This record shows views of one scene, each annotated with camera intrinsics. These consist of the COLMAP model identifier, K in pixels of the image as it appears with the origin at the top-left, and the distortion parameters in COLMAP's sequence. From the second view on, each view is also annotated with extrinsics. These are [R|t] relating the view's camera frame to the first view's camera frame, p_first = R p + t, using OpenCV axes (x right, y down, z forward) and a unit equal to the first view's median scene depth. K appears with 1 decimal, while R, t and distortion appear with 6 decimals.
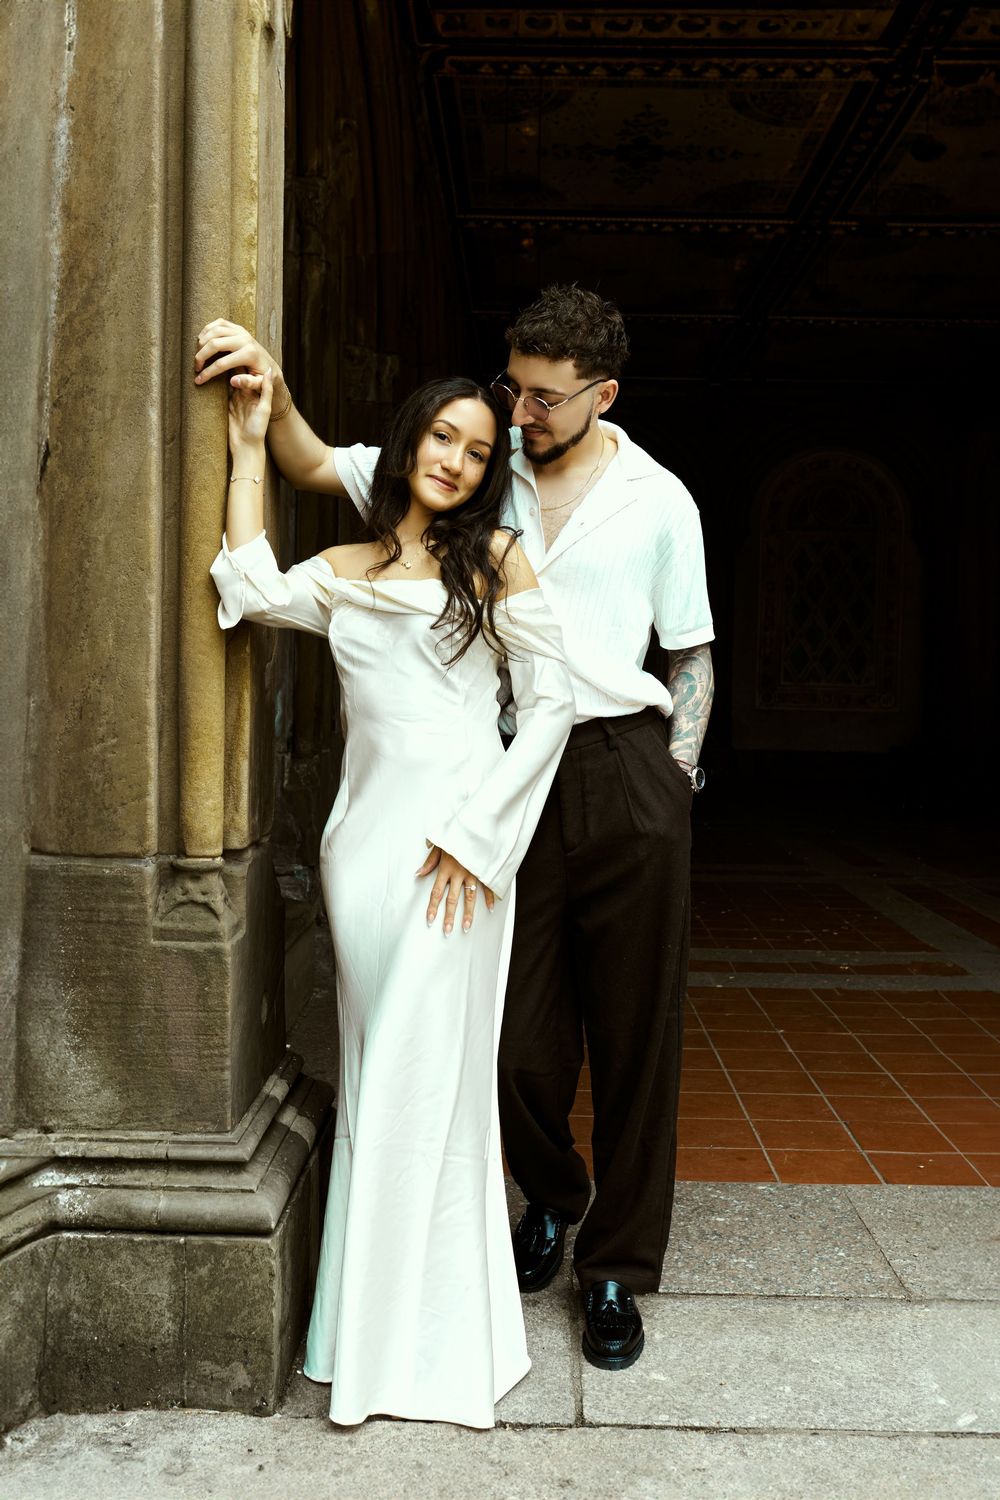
lens RADIAL K [[1292.2, 0, 494.0], [0, 1292.2, 758.3], [0, 0, 1]] dist [-0.049298, 0.048688]
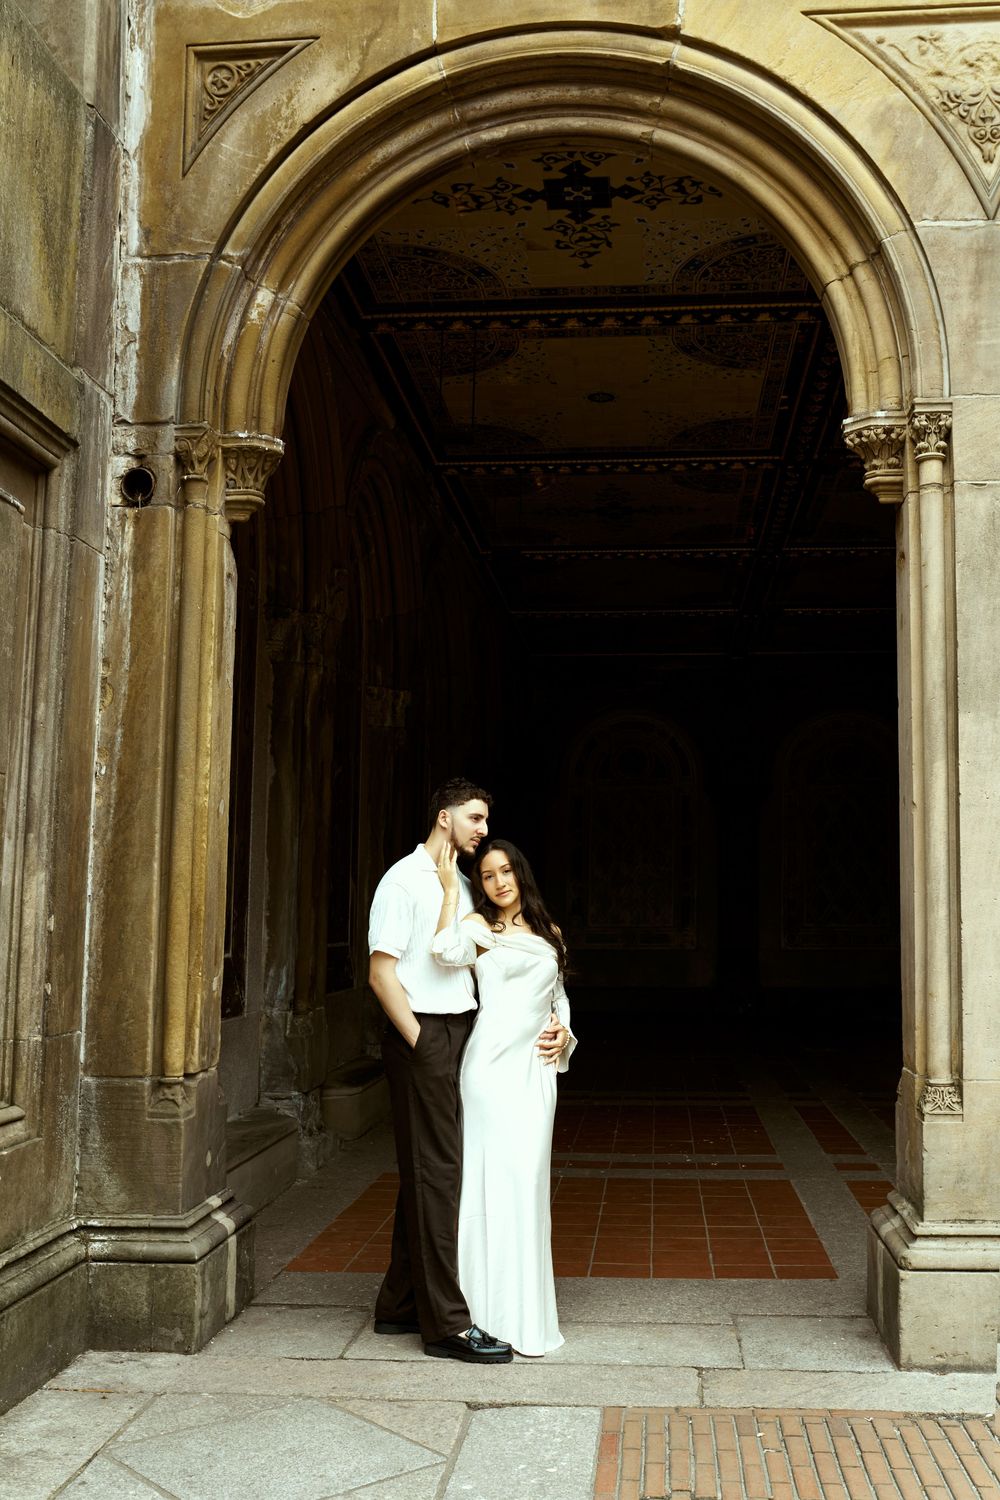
lens RADIAL K [[1292.2, 0, 514.5], [0, 1292.2, 746.7], [0, 0, 1]] dist [-0.049298, 0.048688]
pose [[0.997758, -0.027640, -0.060947, 0.468841], [0.015694, 0.981965, -0.188410, -0.047775], [0.065055, 0.187031, 0.980198, -1.103627]]
